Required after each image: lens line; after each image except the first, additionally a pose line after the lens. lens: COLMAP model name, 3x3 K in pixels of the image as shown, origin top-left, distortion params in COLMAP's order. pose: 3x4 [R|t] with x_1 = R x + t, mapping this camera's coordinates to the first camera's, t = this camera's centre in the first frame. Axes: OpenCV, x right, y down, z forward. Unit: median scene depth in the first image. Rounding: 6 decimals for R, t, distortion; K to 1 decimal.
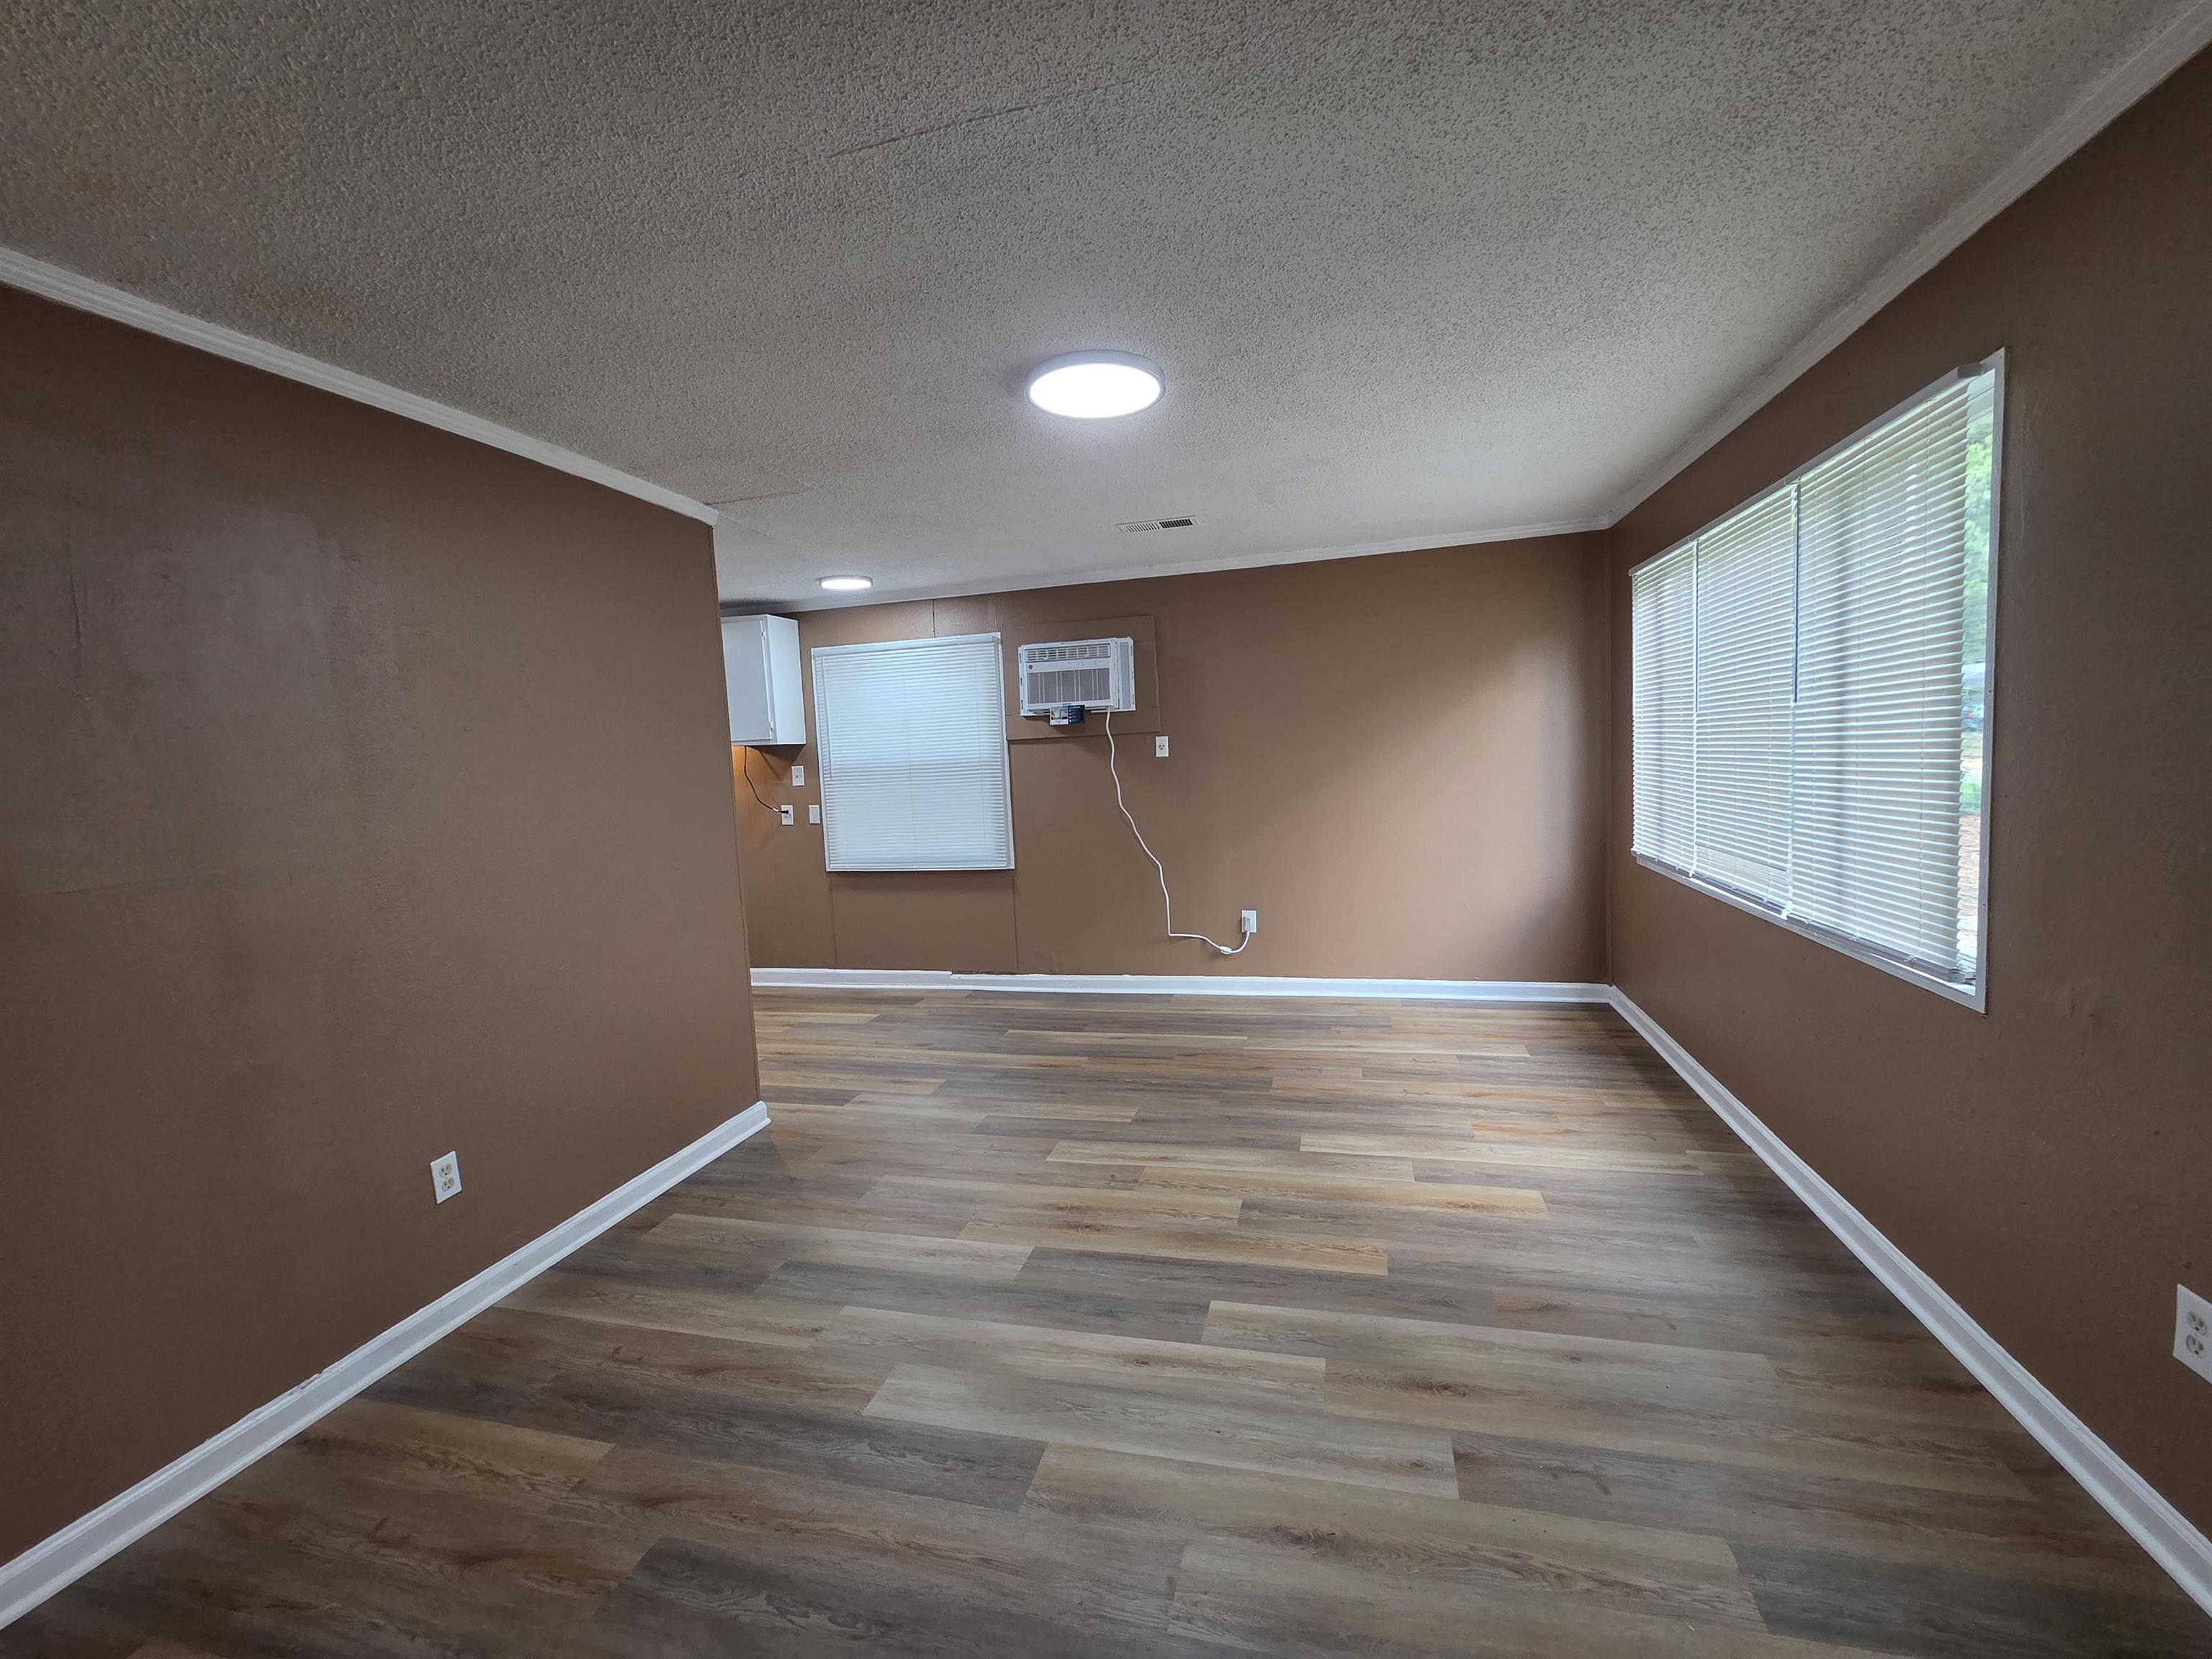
lens RADIAL K [[906.9, 0, 1122.1], [0, 906.9, 831.5], [0, 0, 1]] dist [-0.000189, -0.000703]
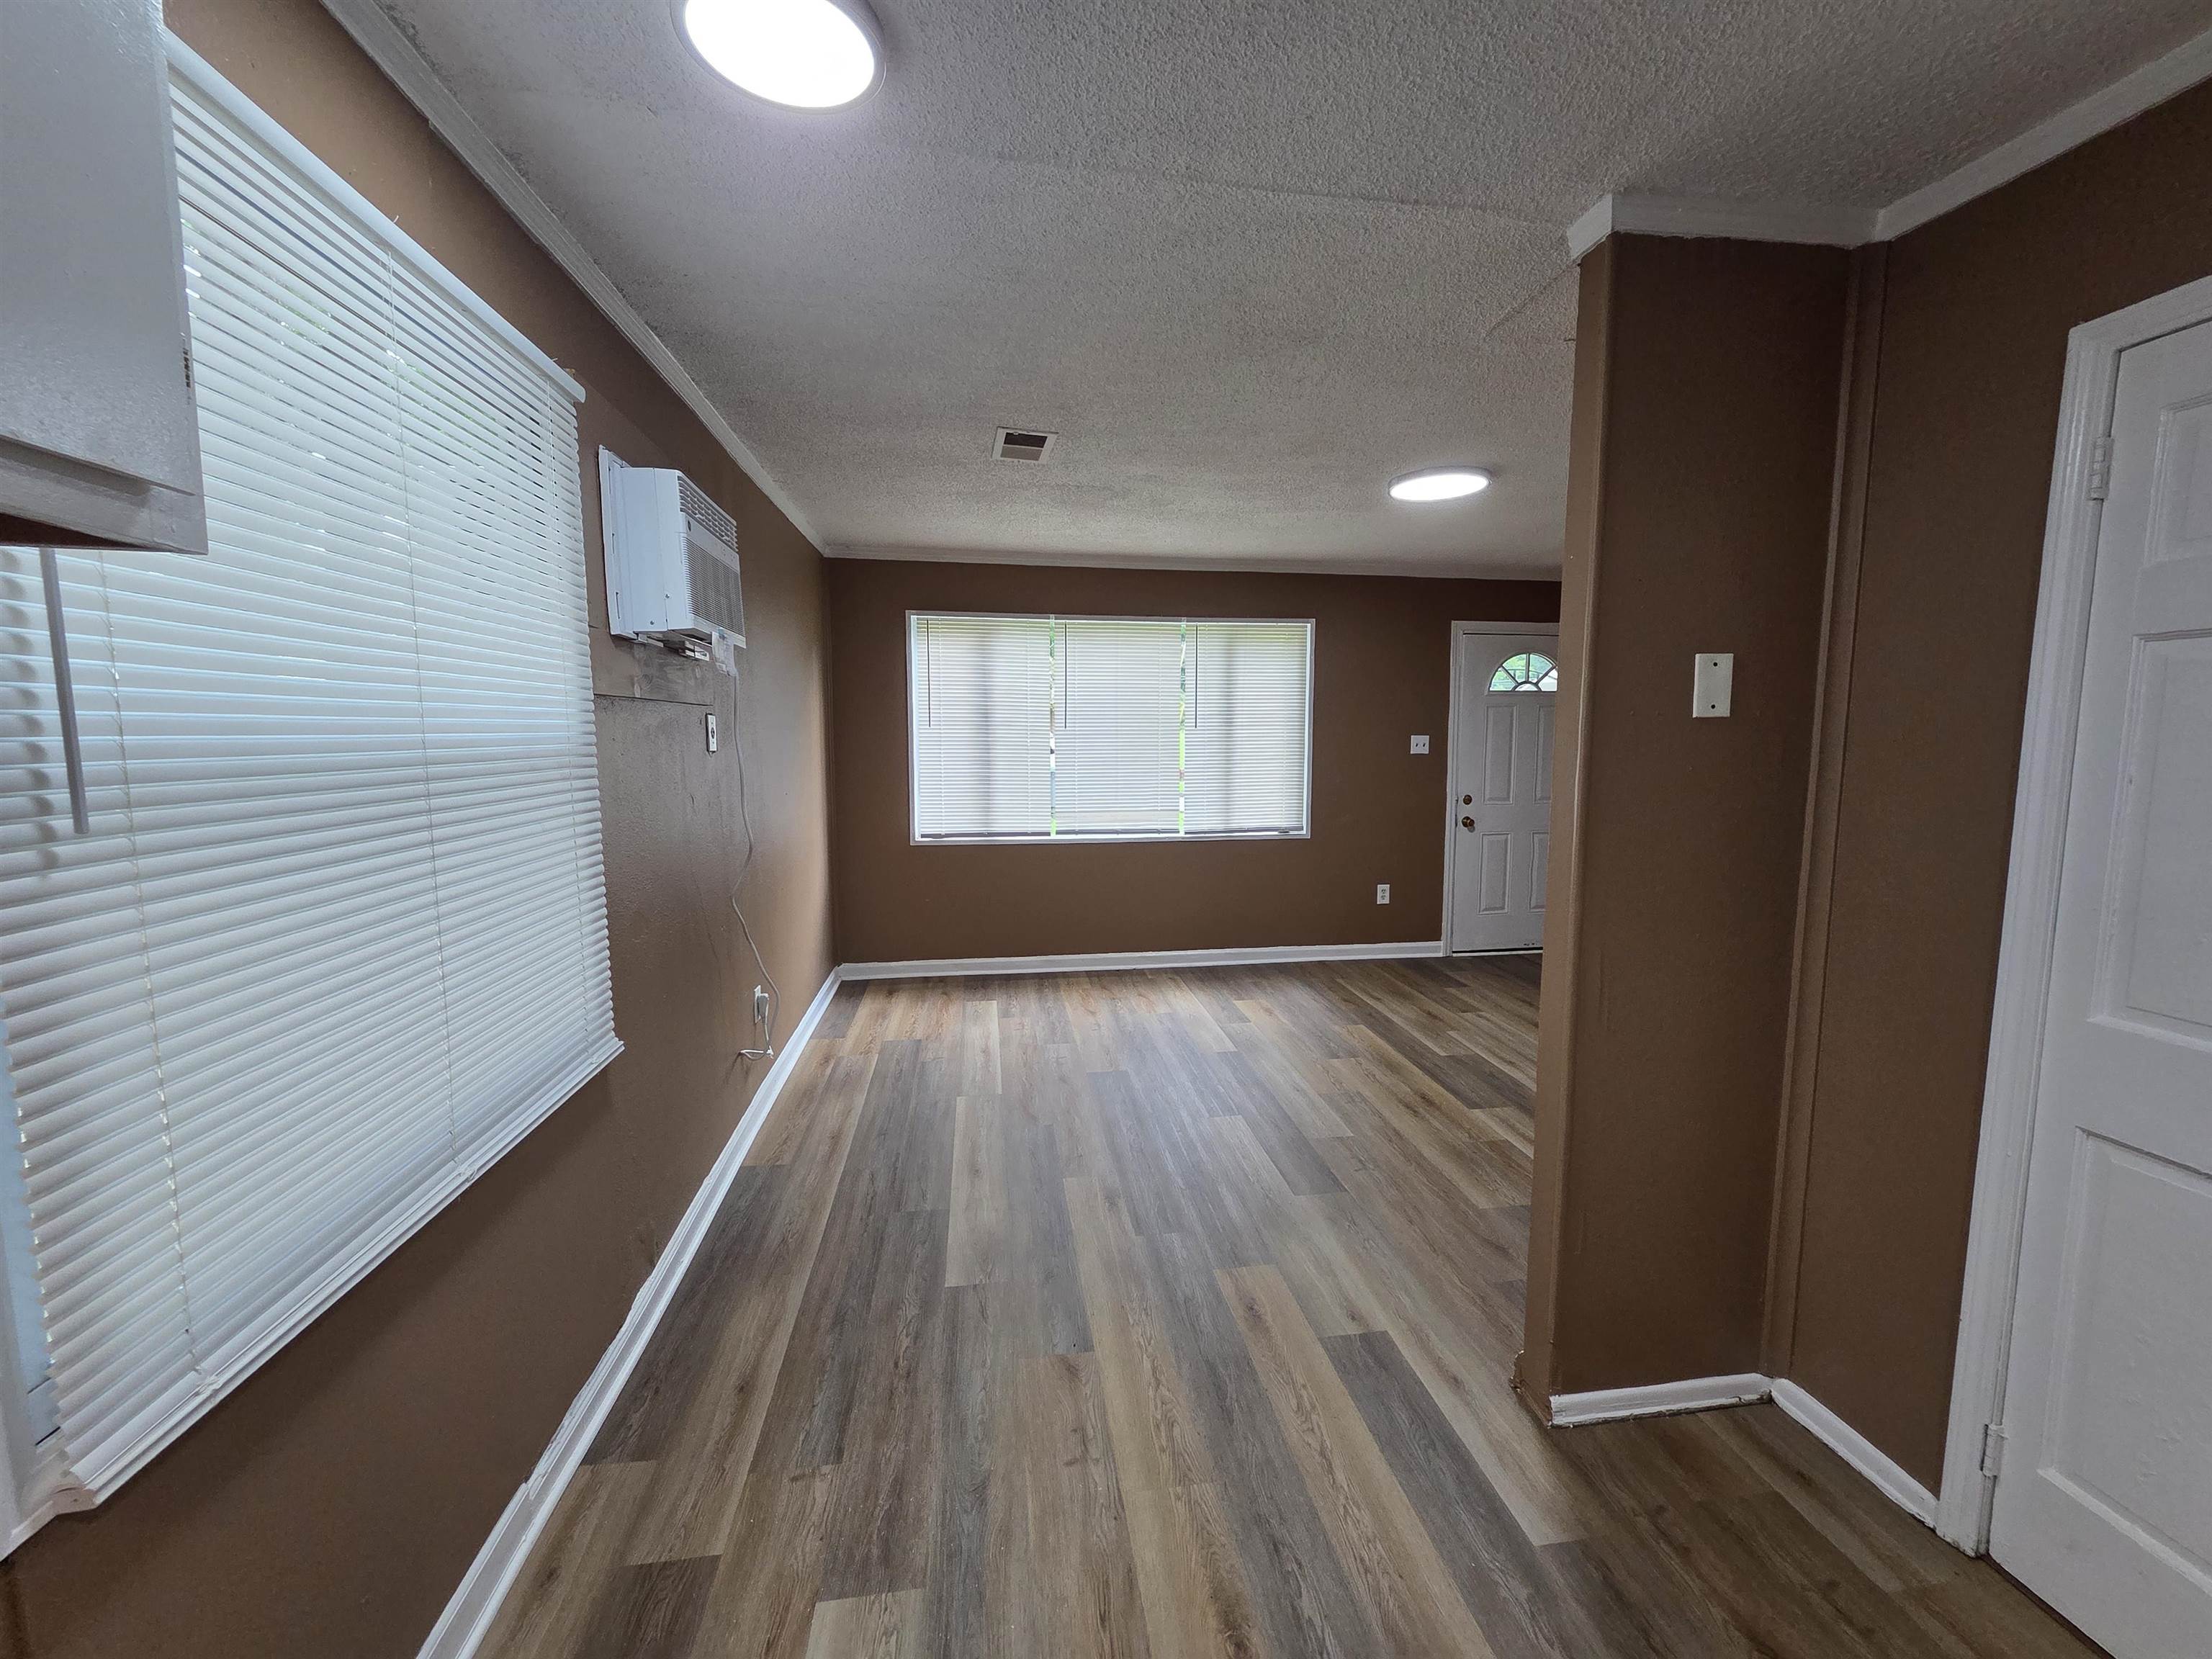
lens RADIAL K [[906.9, 0, 1110.5], [0, 906.9, 832.5], [0, 0, 1]] dist [-0.000189, -0.000703]
pose [[-0.389533, -0.049903, 0.919660, -0.739018], [0.099844, 0.990358, 0.096029, -0.081585], [-0.915585, 0.129229, -0.380795, 1.314231]]
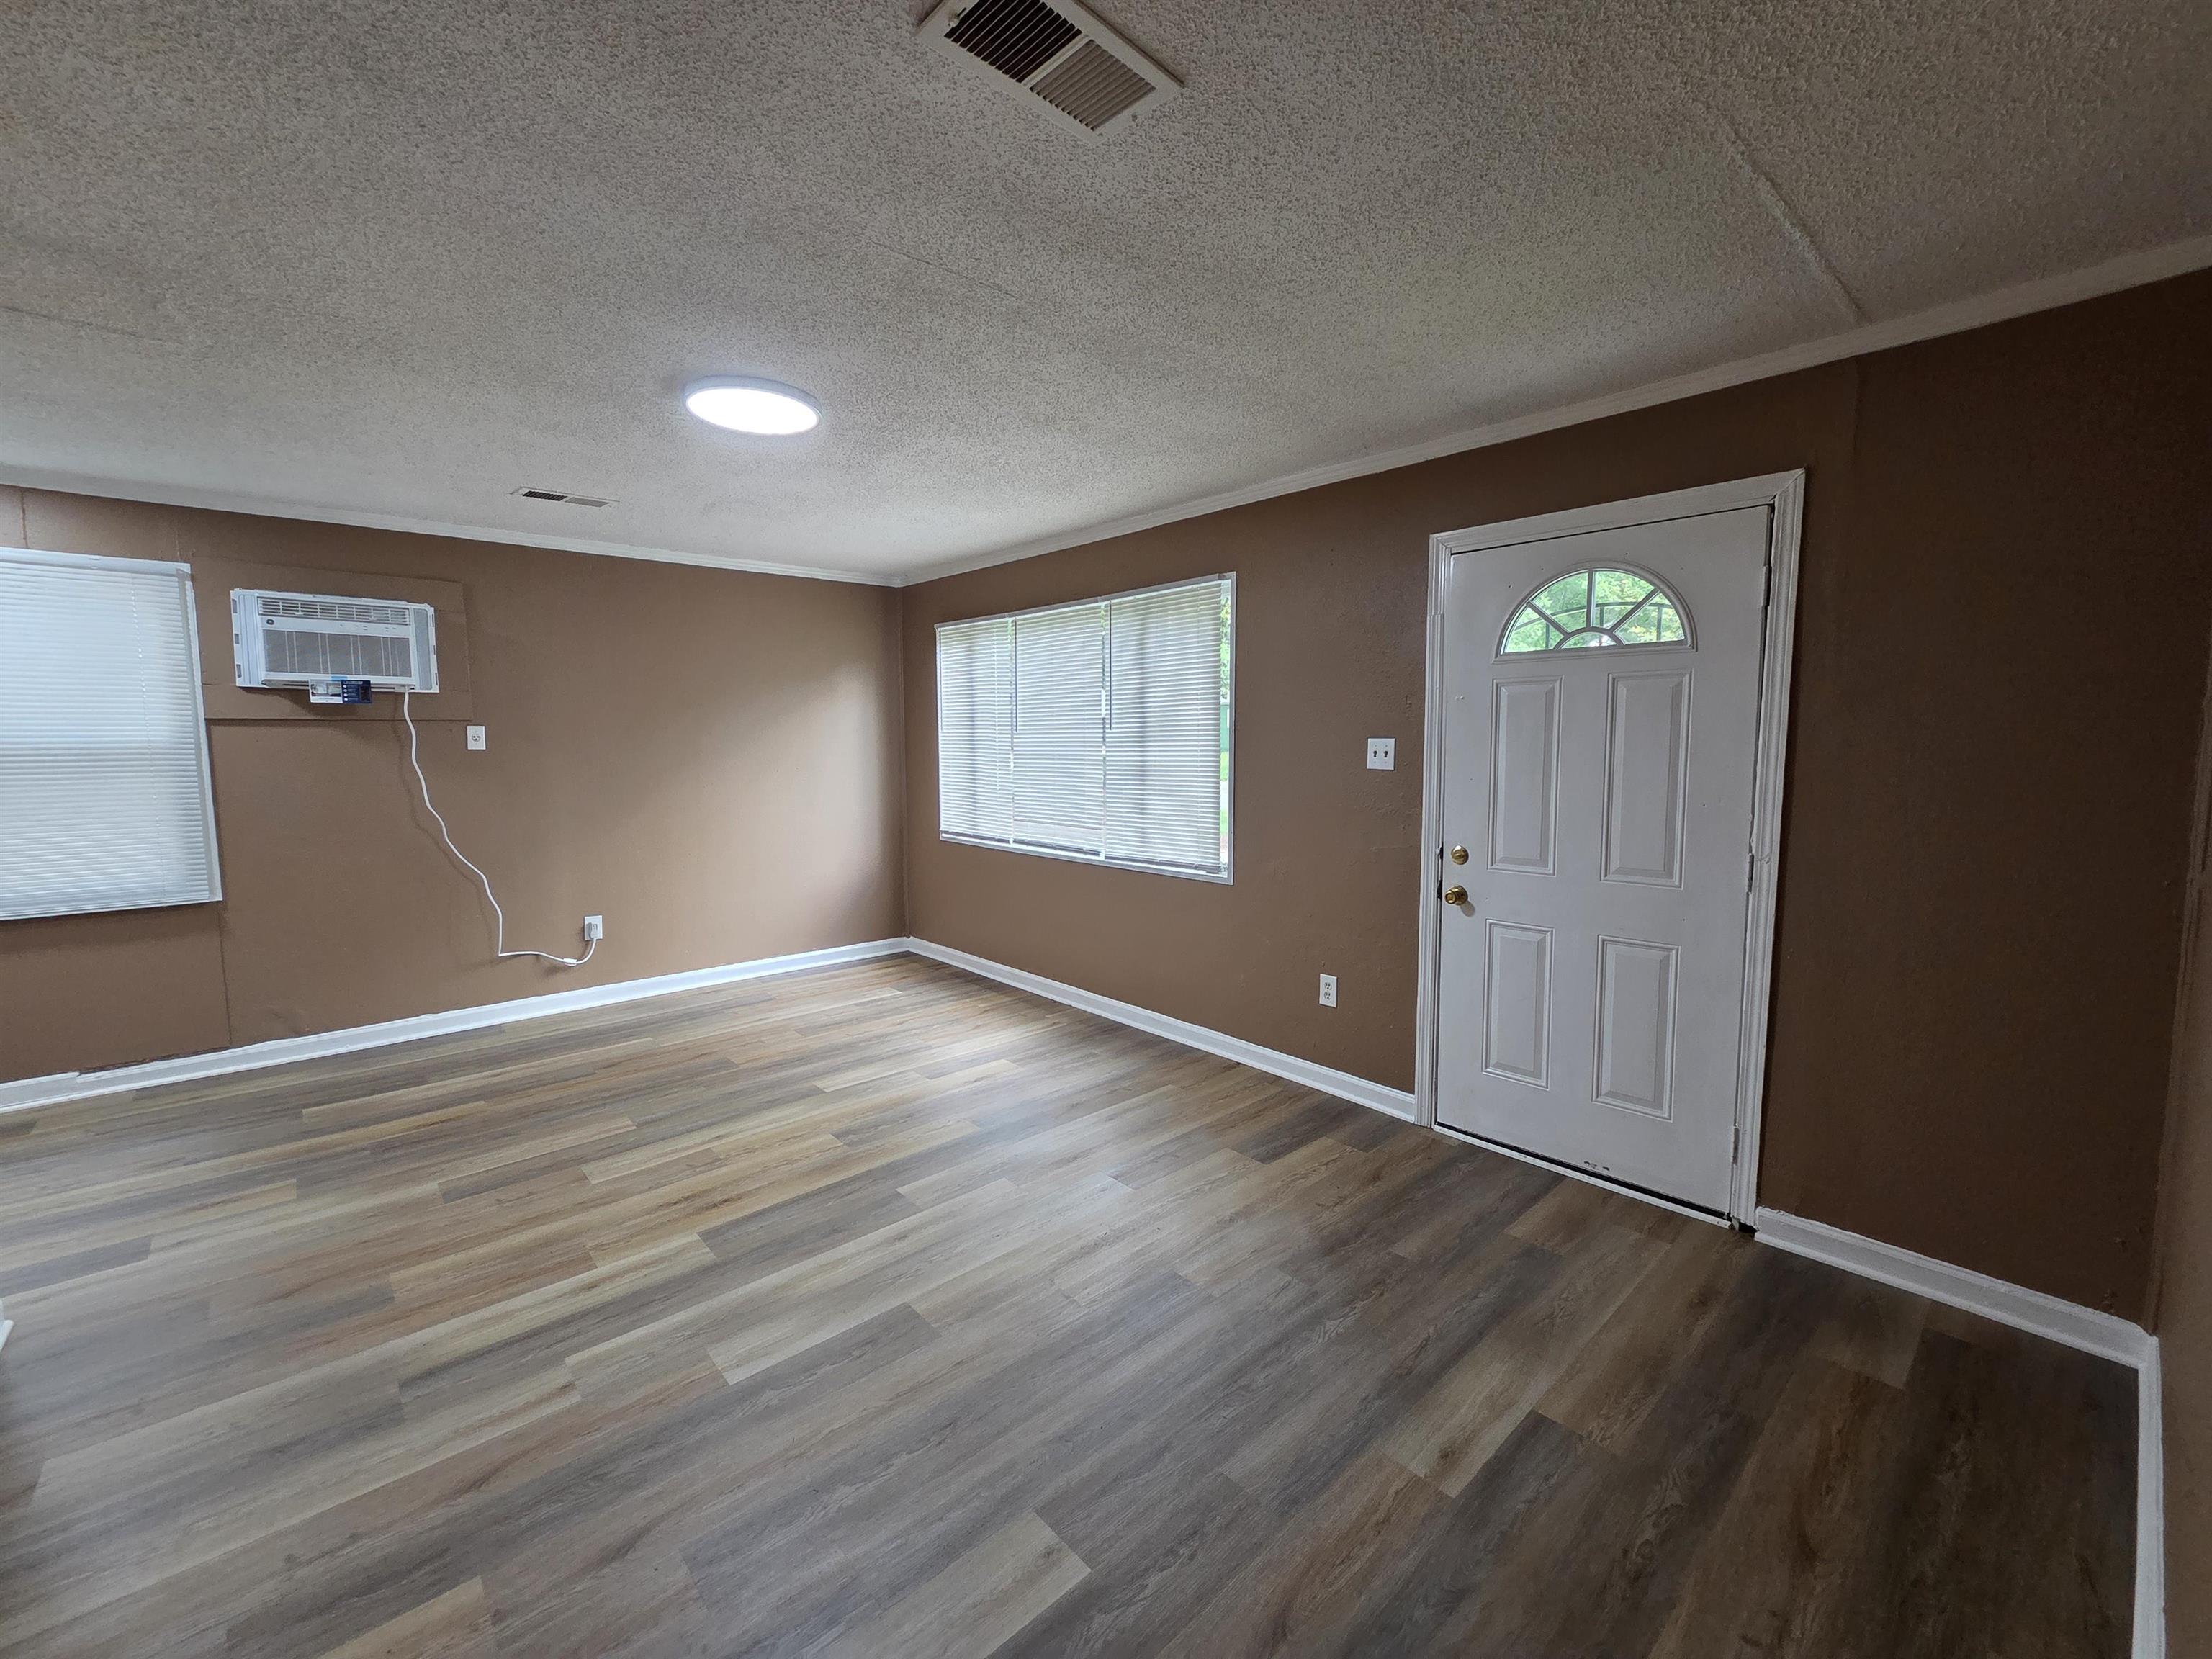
lens RADIAL K [[906.9, 0, 1122.8], [0, 906.9, 834.8], [0, 0, 1]] dist [-0.000189, -0.000703]
pose [[0.547256, -0.045235, 0.835742, -0.447123], [0.050242, 0.998513, 0.021145, 0.013779], [-0.835456, 0.030418, 0.548715, 0.028380]]
